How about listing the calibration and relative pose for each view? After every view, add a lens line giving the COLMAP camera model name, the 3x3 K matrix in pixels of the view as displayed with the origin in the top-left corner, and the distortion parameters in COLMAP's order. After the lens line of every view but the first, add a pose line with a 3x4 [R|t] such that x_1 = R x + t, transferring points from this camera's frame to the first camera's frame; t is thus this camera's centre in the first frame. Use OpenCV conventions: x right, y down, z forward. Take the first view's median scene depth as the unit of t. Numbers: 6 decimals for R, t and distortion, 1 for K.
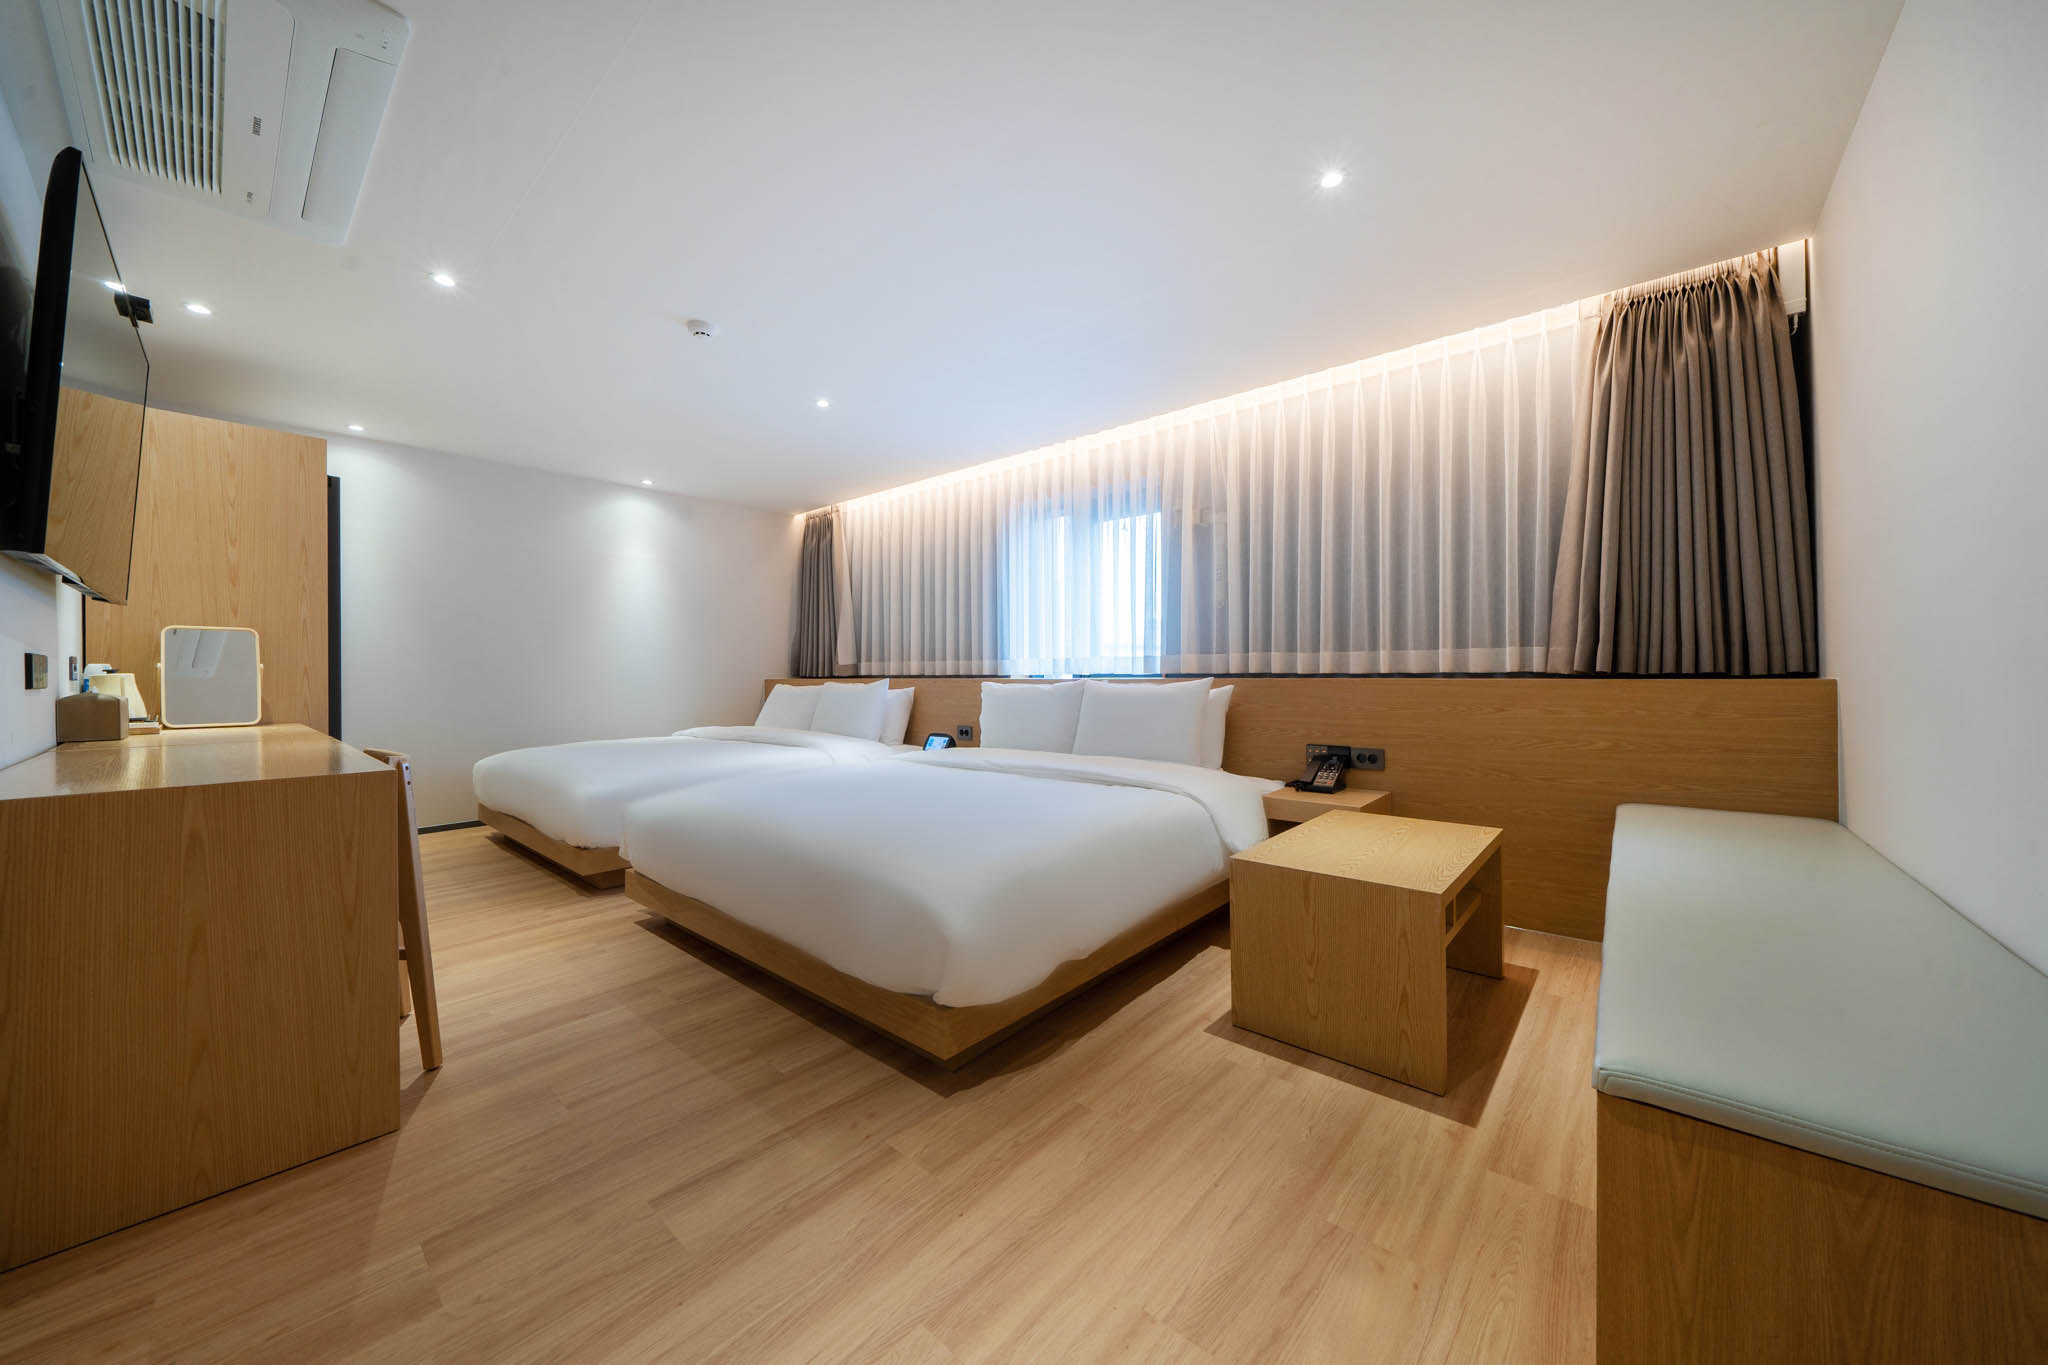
lens RADIAL K [[722.9, 0, 1020.0], [0, 722.9, 650.2], [0, 0, 1]] dist [-0.000856, -0.000070]
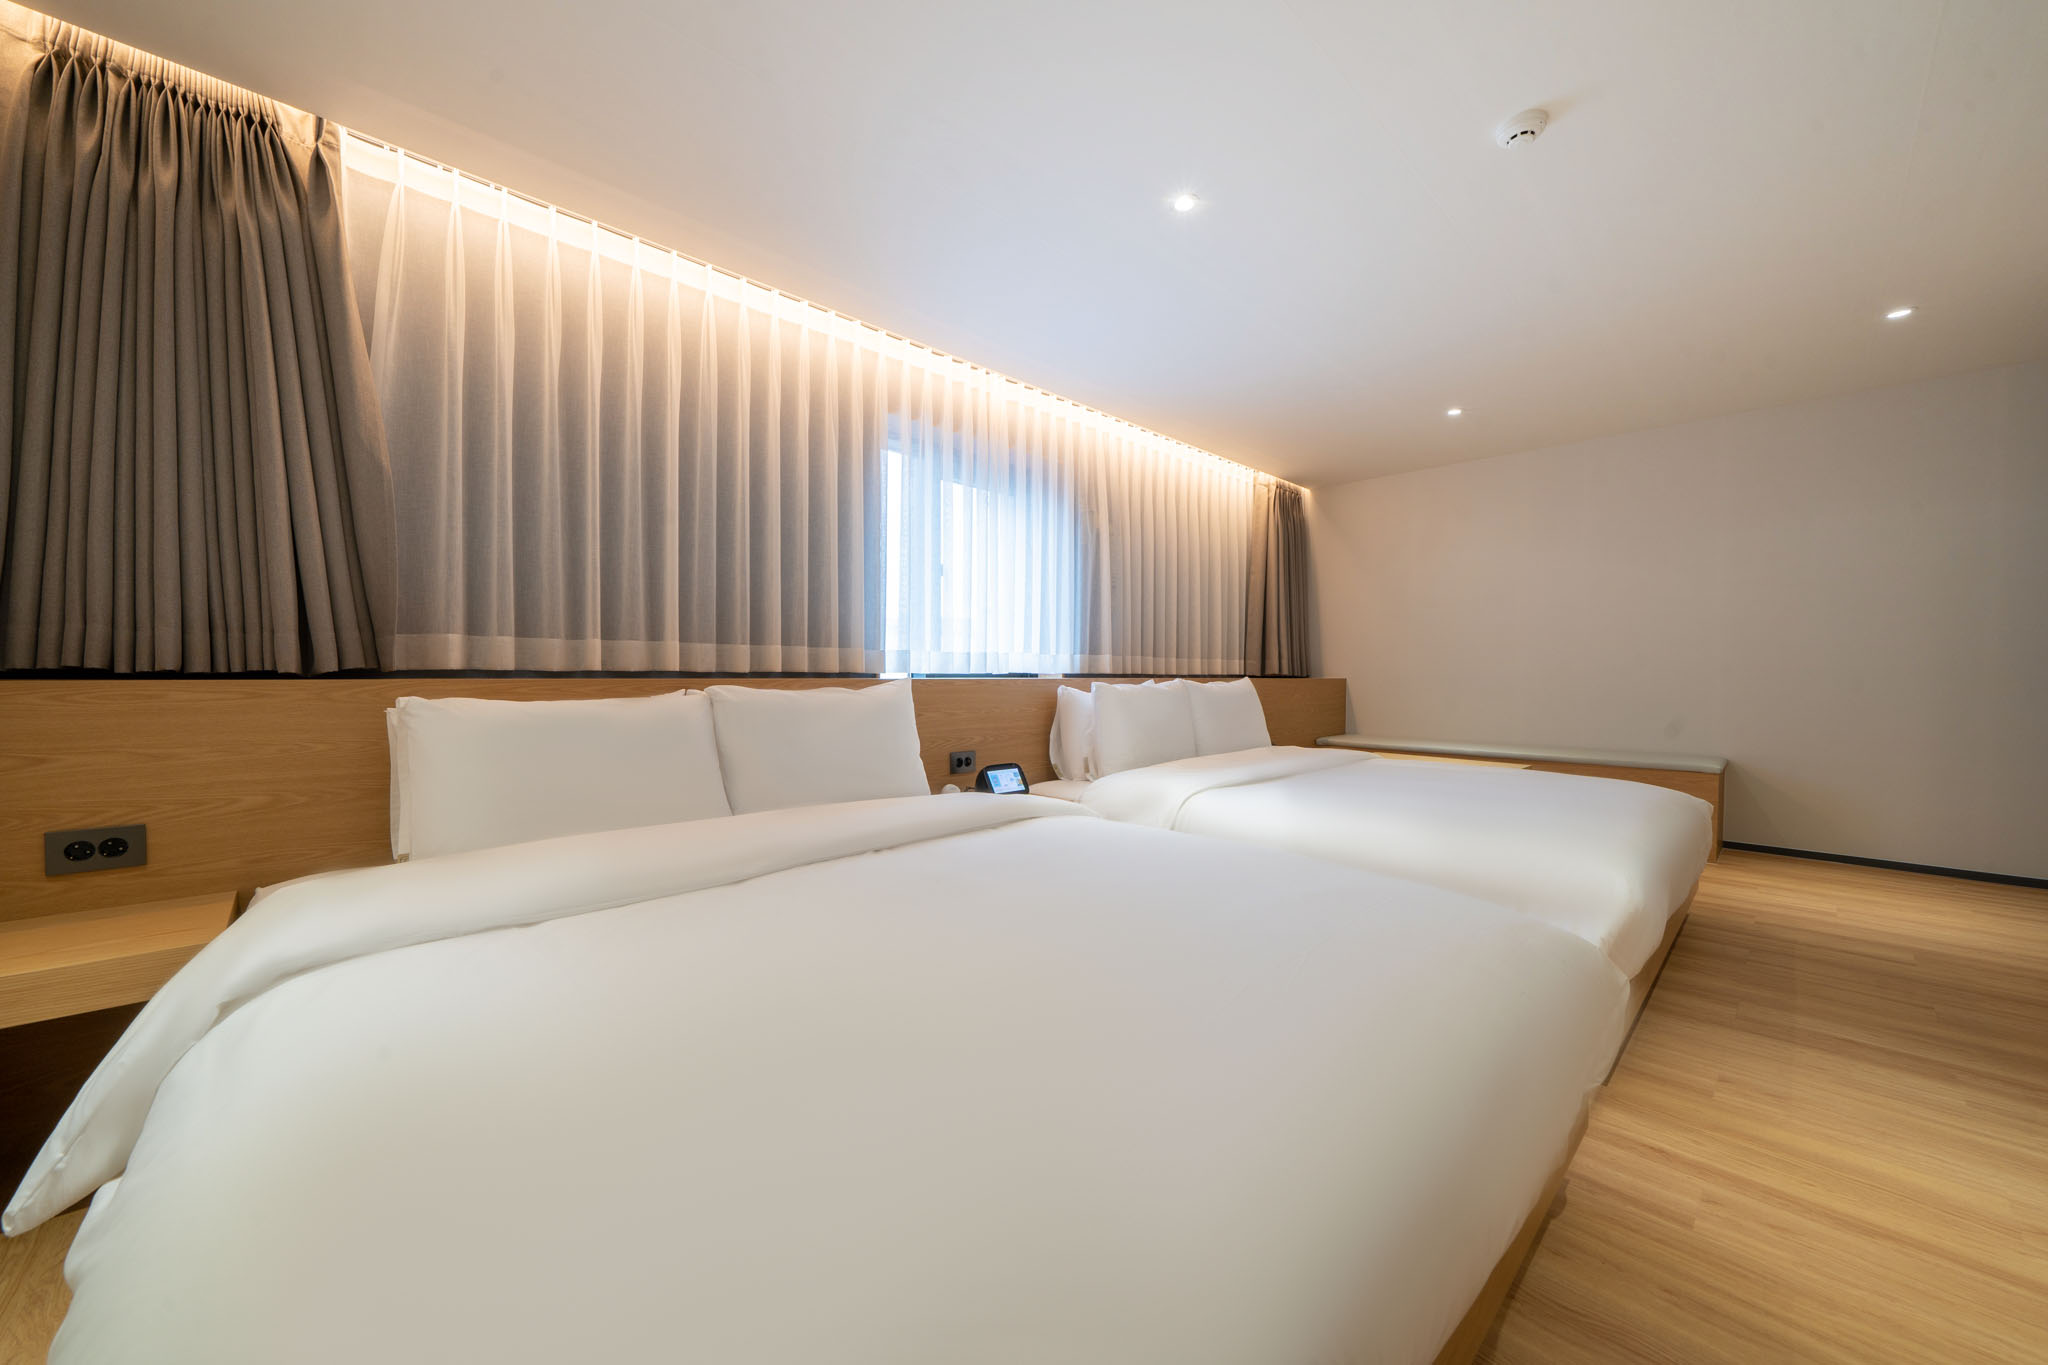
lens RADIAL K [[735.6, 0, 1024.0], [0, 735.6, 682.5], [0, 0, 1]] dist [0.000966, 0.000217]
pose [[0.079017, -0.003326, 0.996868, -0.823152], [-0.043709, 0.999021, 0.006798, 0.040903], [-0.995915, -0.044109, 0.078795, 1.009246]]
